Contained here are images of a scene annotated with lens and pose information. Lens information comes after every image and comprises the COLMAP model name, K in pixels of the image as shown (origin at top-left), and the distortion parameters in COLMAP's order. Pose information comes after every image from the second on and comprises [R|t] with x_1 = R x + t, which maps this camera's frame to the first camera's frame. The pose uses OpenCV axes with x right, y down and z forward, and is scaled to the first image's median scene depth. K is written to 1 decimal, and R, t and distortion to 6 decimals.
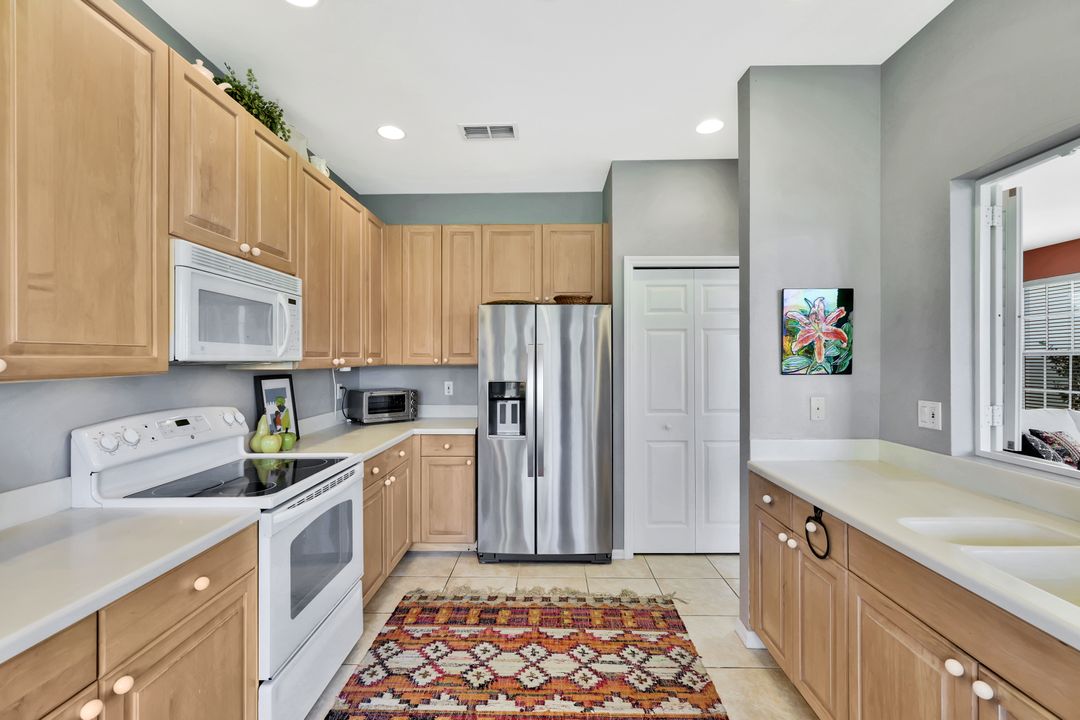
lens RADIAL K [[468.3, 0, 542.9], [0, 468.3, 358.2], [0, 0, 1]] dist [0.000573, -0.000061]
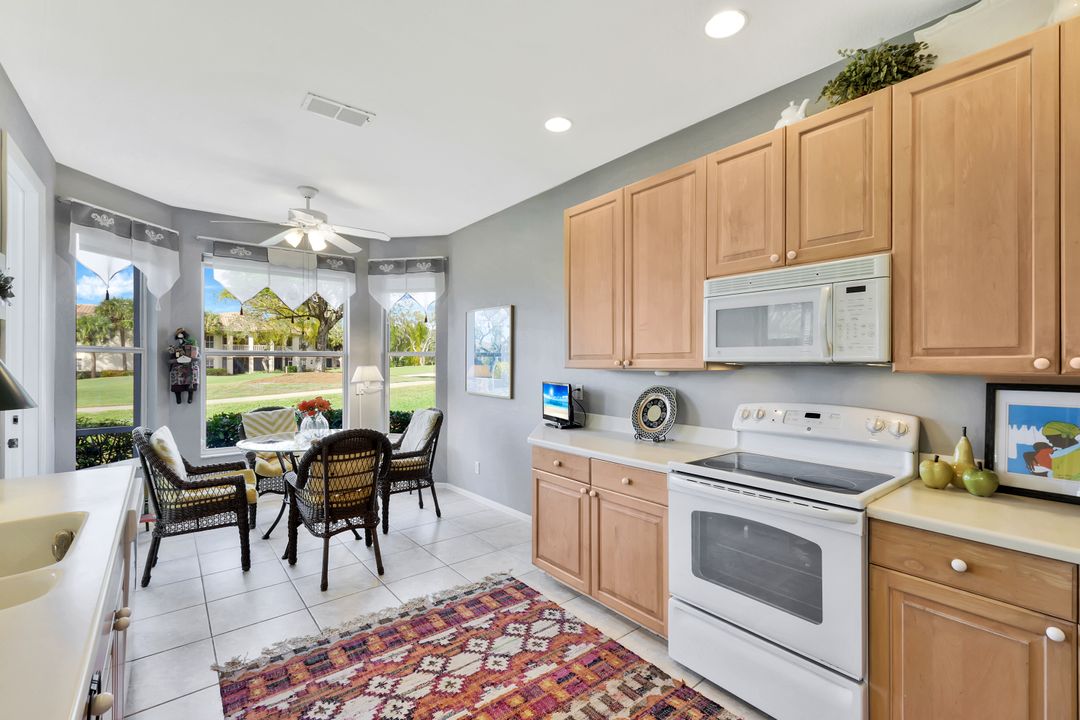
lens RADIAL K [[473.8, 0, 545.1], [0, 473.8, 359.9], [0, 0, 1]] dist [0.000996, 0.000158]
pose [[-0.766917, -0.004256, -0.641732, 0.378011], [0.000766, 0.999971, -0.007548, 0.007878], [0.641745, -0.006280, -0.766892, 1.167723]]
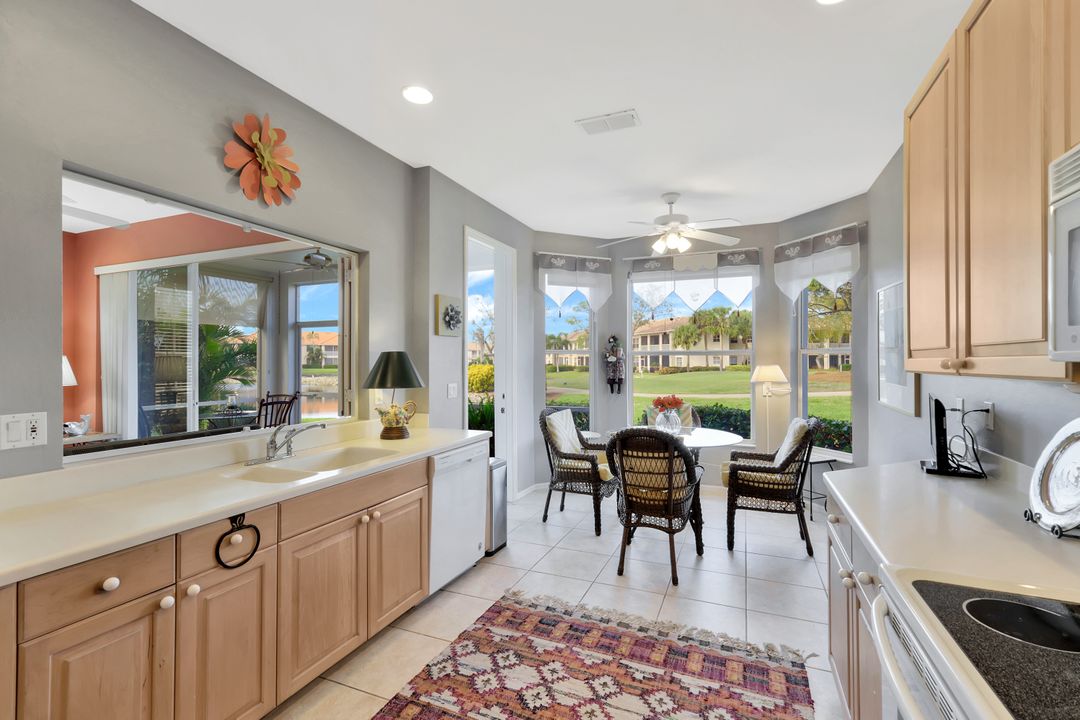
lens RADIAL K [[478.2, 0, 545.2], [0, 478.2, 362.7], [0, 0, 1]] dist [-0.000172, -0.000159]
pose [[-0.929783, -0.001308, 0.368106, -0.242631], [-0.000324, 0.999996, 0.002734, 0.004132], [-0.368108, 0.002423, -0.929780, 1.160715]]
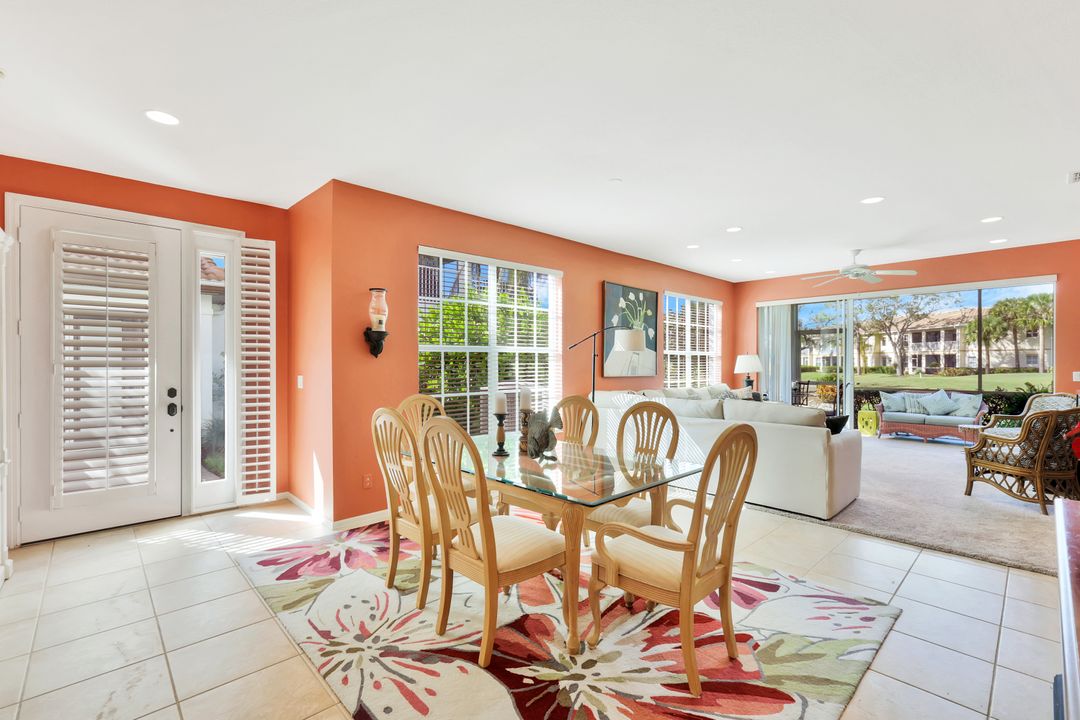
lens RADIAL K [[471.8, 0, 543.4], [0, 471.8, 363.9], [0, 0, 1]] dist [-0.002723, -0.000249]
pose [[-0.700052, -0.002468, 0.714087, 0.995193], [0.000526, 0.999992, 0.003972, 0.027325], [-0.714091, 0.003156, -0.700045, 3.503290]]
